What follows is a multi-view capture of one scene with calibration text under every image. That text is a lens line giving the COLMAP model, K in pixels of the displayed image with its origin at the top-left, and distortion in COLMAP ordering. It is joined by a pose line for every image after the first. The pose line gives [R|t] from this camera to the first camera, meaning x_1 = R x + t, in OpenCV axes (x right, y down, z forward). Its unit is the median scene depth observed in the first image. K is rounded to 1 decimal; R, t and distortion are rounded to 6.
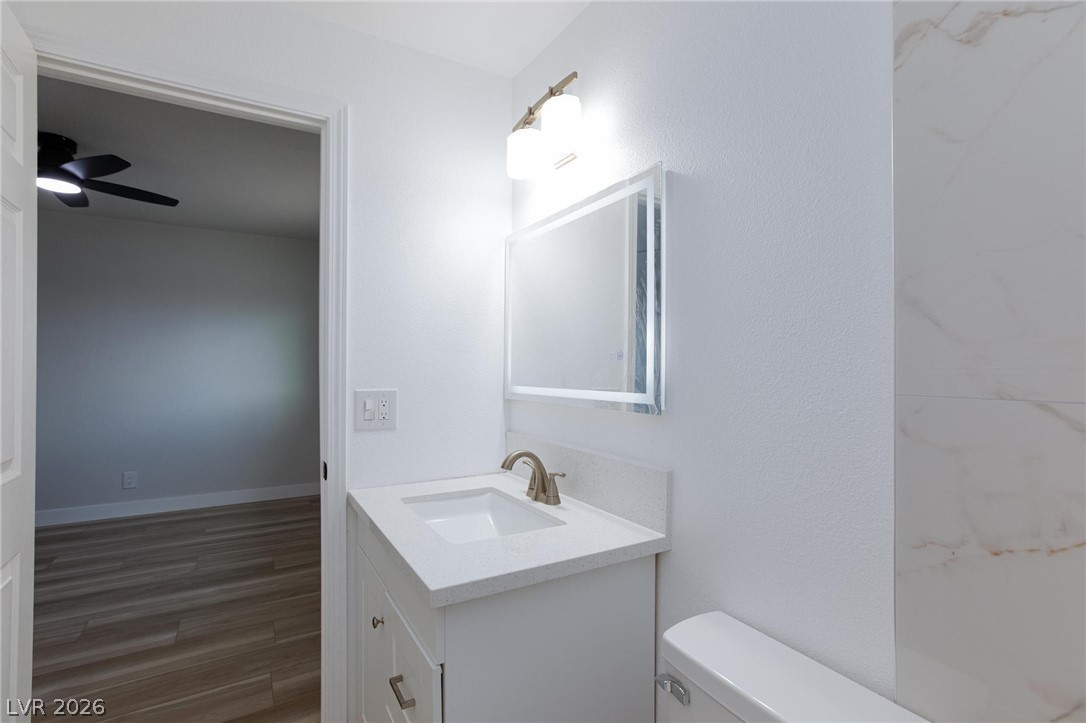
lens RADIAL K [[506.5, 0, 535.6], [0, 506.5, 360.4], [0, 0, 1]] dist [0.003300, 0.001258]
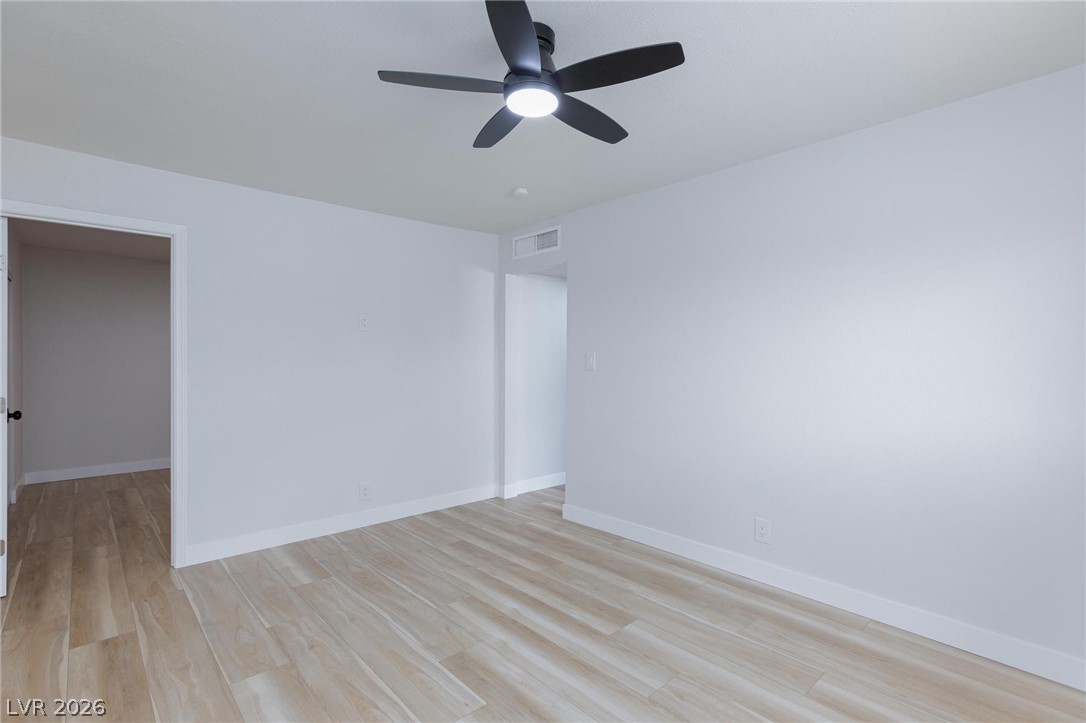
lens RADIAL K [[506.5, 0, 535.6], [0, 506.5, 360.4], [0, 0, 1]] dist [0.003300, 0.001258]
pose [[0.206973, 0.000416, -0.978347, -0.251592], [0.011752, 0.999927, 0.002912, -0.012784], [0.978276, -0.012100, 0.206953, 0.807700]]
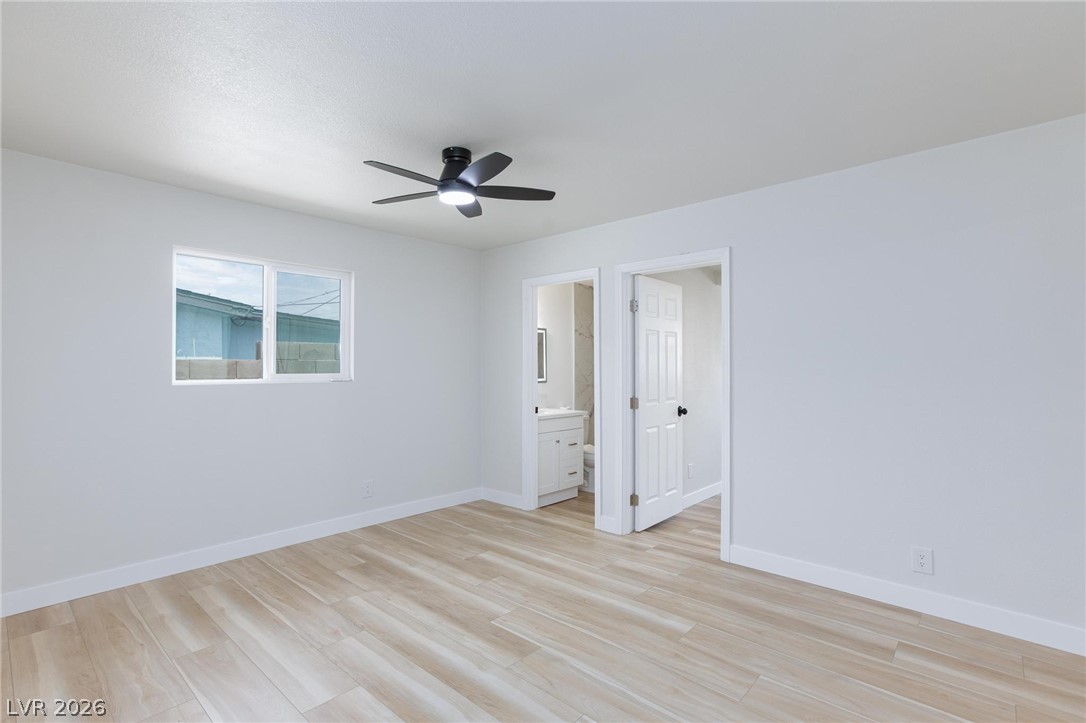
lens RADIAL K [[512.2, 0, 544.9], [0, 512.2, 362.1], [0, 0, 1]] dist [-0.000280, 0.000489]
pose [[-0.317371, 0.010113, 0.948247, -1.827713], [-0.011825, 0.999823, -0.014621, -0.005252], [-0.948228, -0.015853, -0.317195, 1.082825]]
